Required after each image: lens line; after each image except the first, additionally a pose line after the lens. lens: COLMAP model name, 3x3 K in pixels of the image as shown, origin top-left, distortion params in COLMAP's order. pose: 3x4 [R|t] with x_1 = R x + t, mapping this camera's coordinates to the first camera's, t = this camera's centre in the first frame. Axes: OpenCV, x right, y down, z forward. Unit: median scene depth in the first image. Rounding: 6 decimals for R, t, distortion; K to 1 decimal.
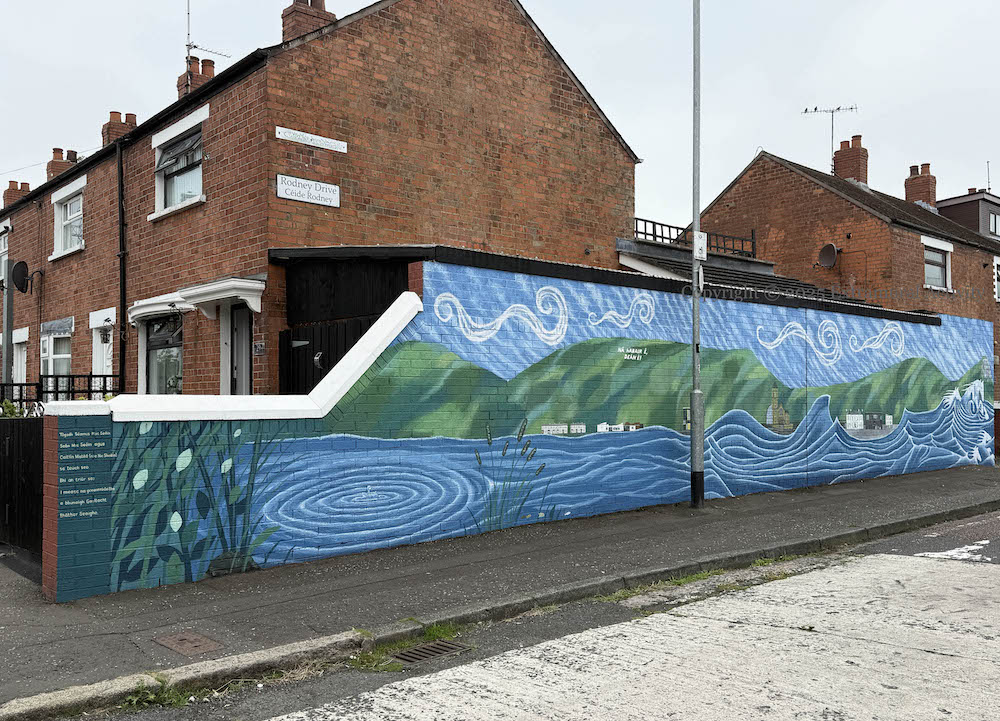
lens RADIAL K [[869.2, 0, 502.7], [0, 869.2, 380.2], [0, 0, 1]] dist [0.141883, -0.339540]
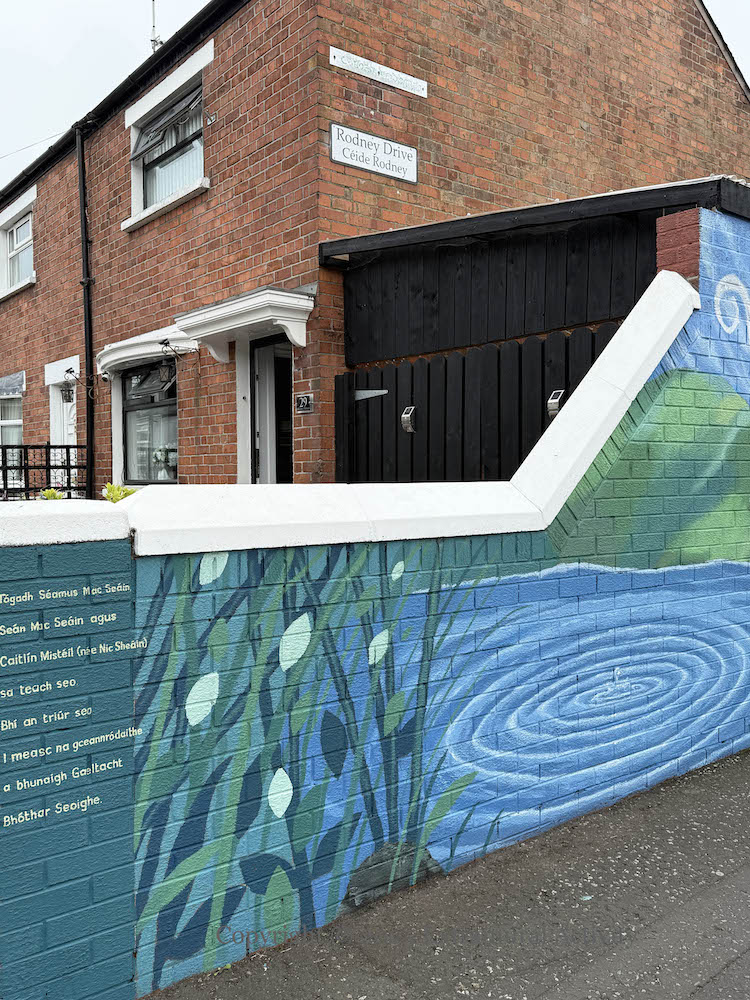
lens RADIAL K [[868.8, 0, 375.0], [0, 868.8, 500.0], [0, 0, 1]] dist [0.122191, -0.258218]
pose [[0.997161, 0.002961, -0.075243, -0.198944], [0.001020, 0.998603, 0.052822, 0.001821], [0.075294, -0.052749, 0.995765, 0.405175]]
